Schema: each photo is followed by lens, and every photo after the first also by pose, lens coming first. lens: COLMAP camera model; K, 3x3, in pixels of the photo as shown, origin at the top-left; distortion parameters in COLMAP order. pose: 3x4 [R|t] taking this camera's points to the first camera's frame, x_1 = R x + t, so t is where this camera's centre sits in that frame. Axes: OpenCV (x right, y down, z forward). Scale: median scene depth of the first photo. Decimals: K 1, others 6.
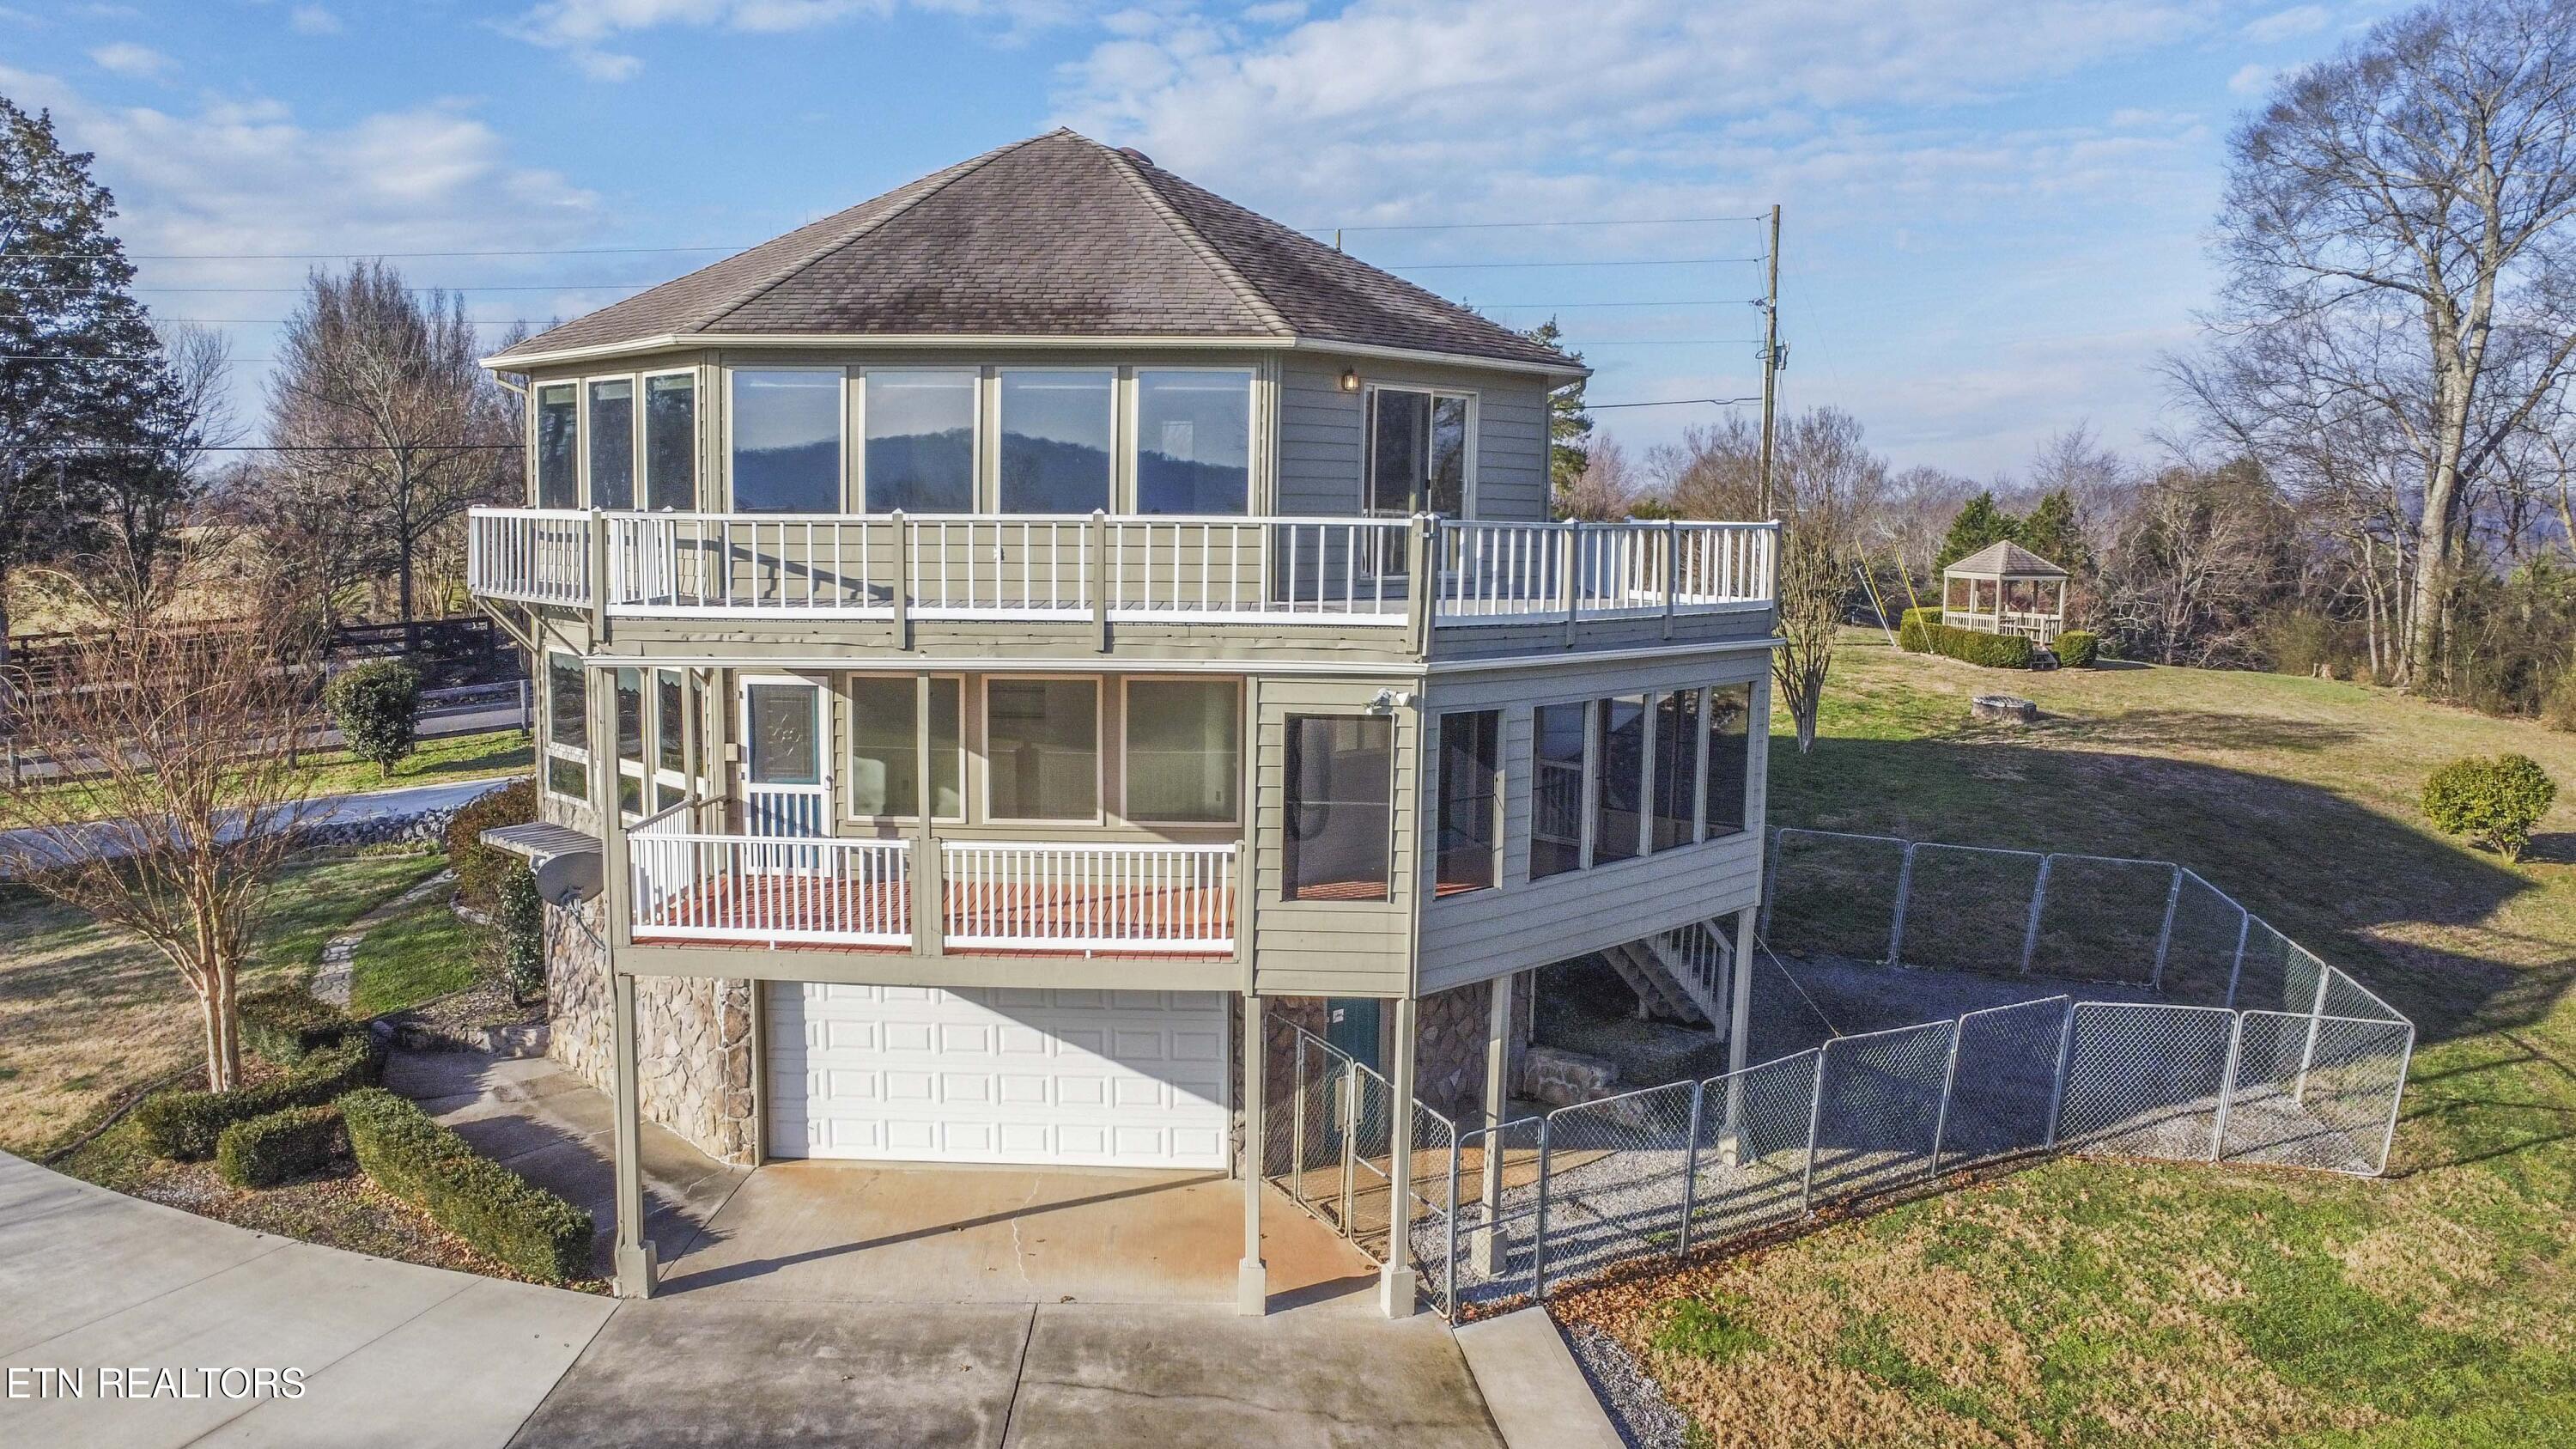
lens RADIAL K [[1906.4, 0, 1267.7], [0, 1906.4, 724.0], [0, 0, 1]] dist [-0.097361, 0.153826]
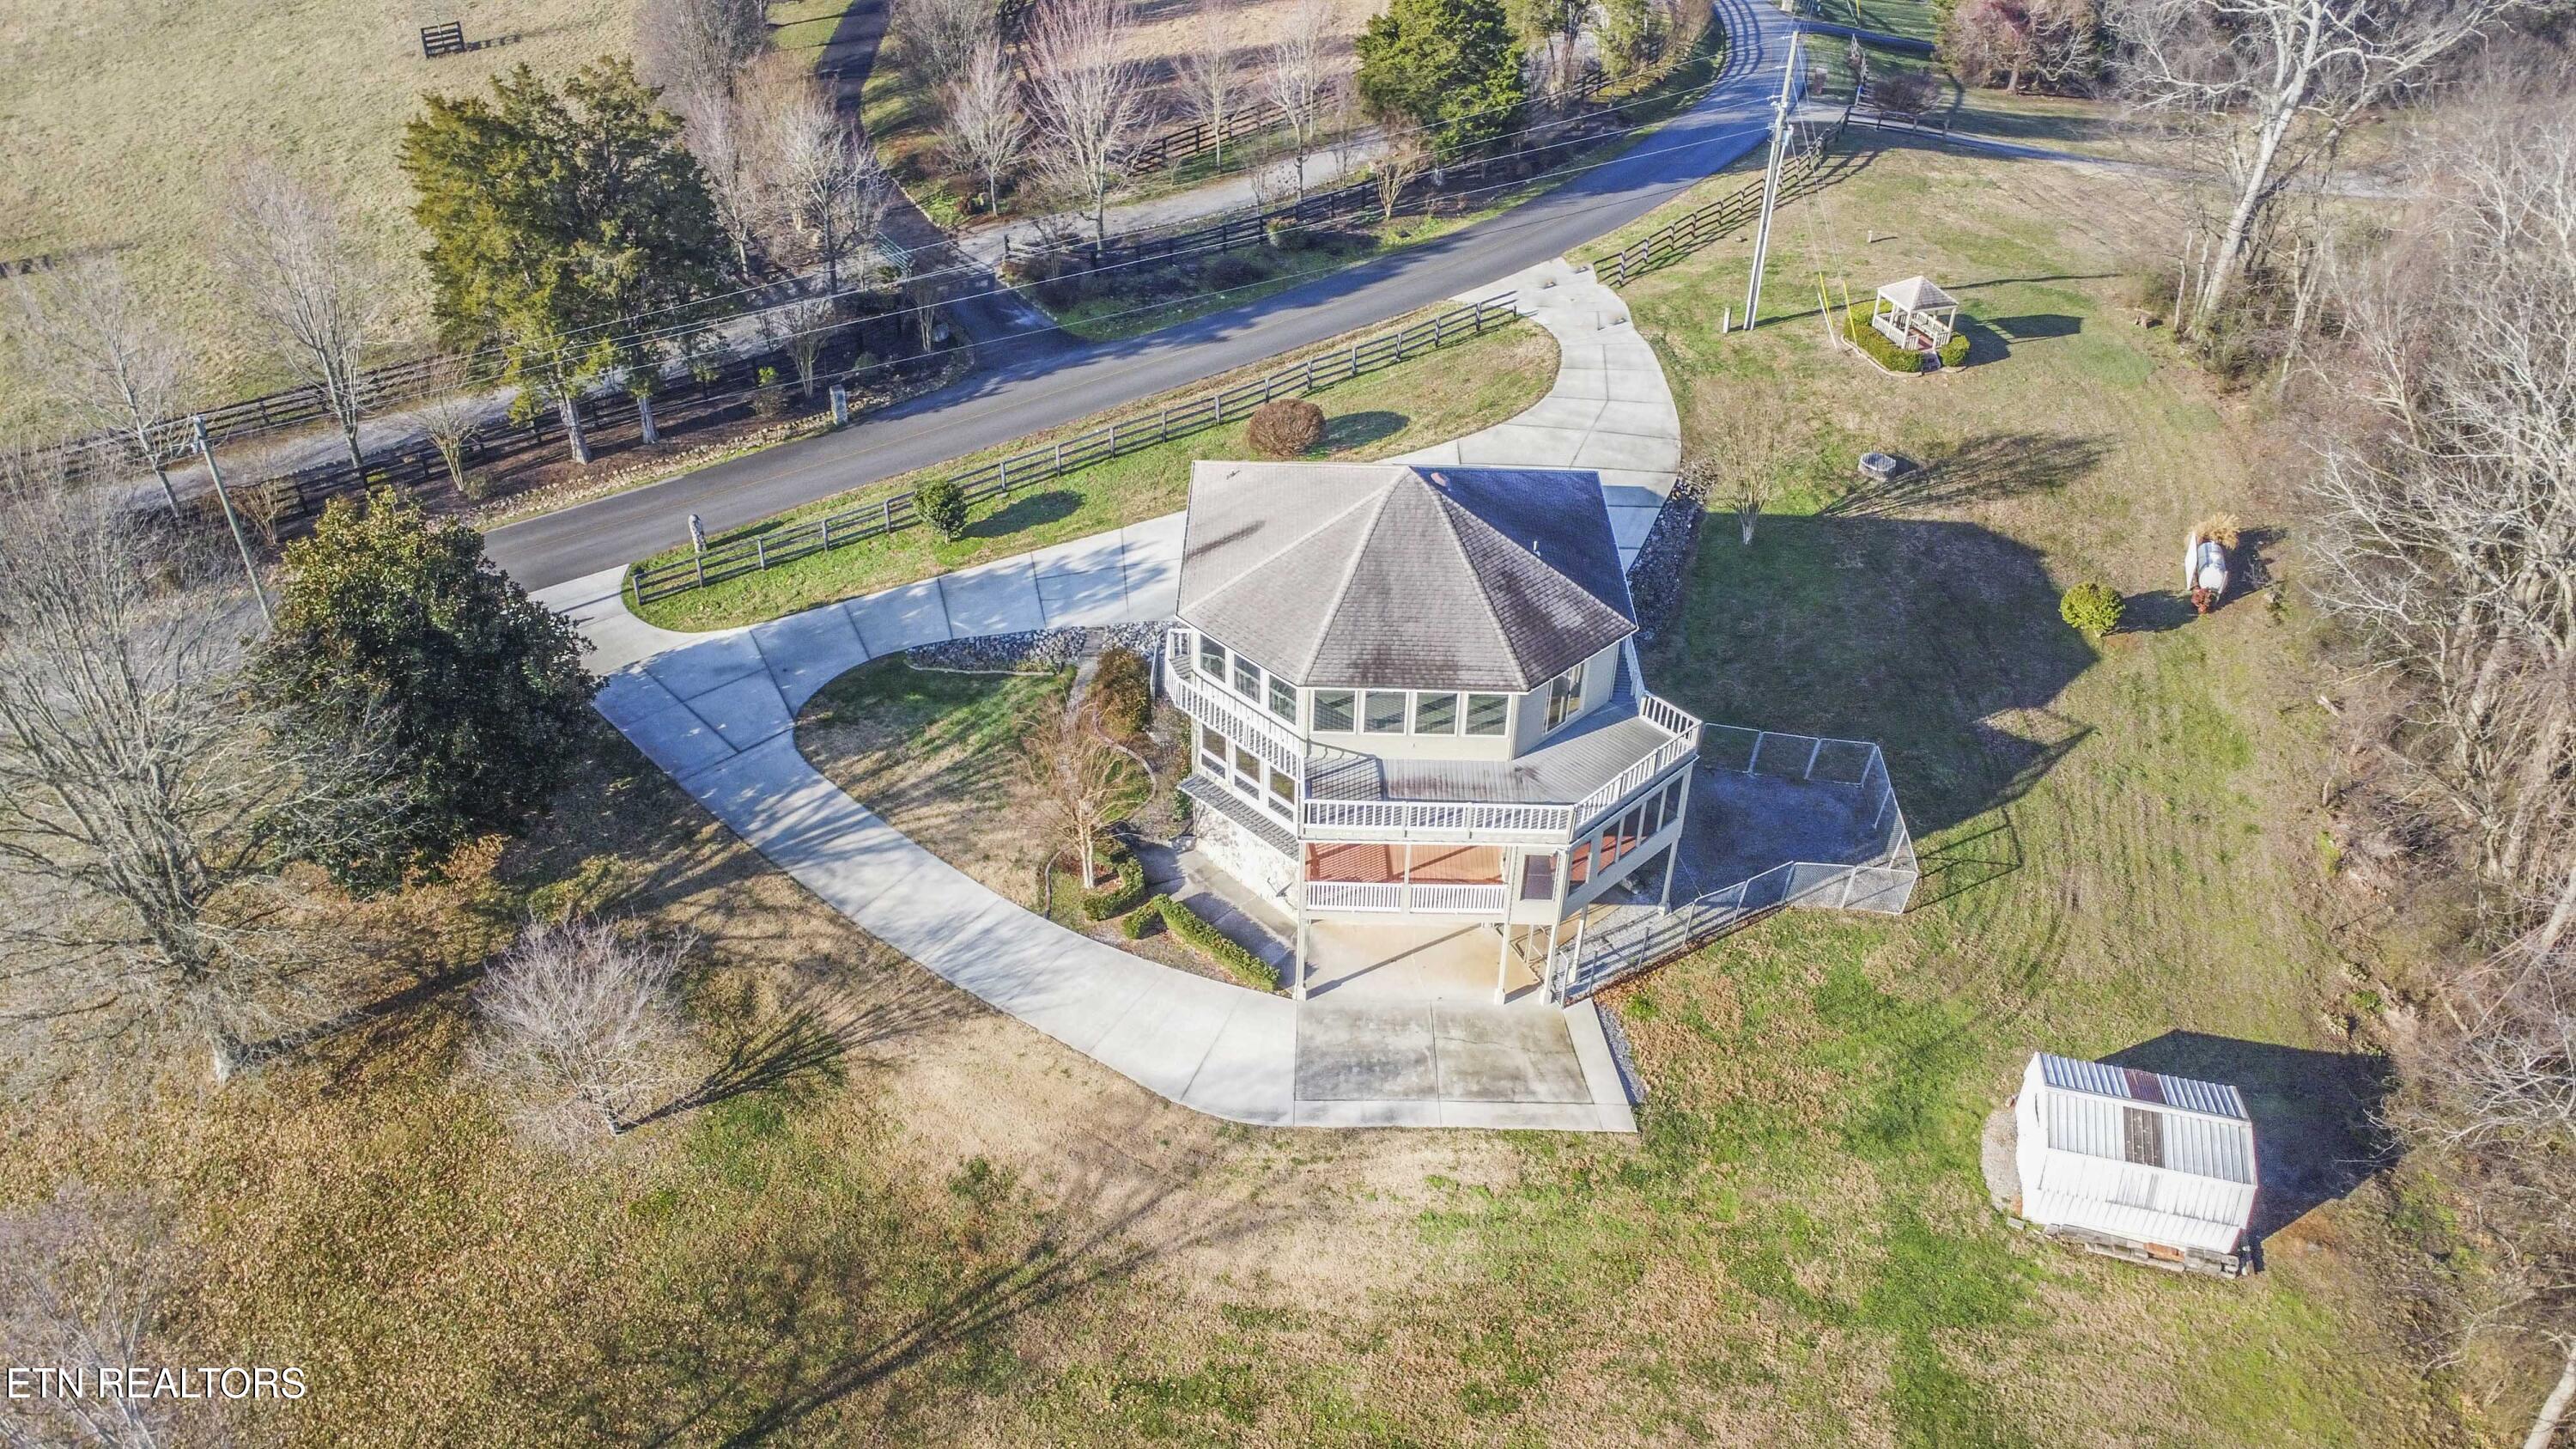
lens RADIAL K [[1889.4, 0, 1291.9], [0, 1889.4, 785.8], [0, 0, 1]] dist [-0.188407, 0.386367]
pose [[0.999998, -0.001979, 0.000394, -0.323472], [0.001522, 0.867991, 0.496578, -1.424145], [-0.001325, -0.496576, 0.867992, -1.404887]]
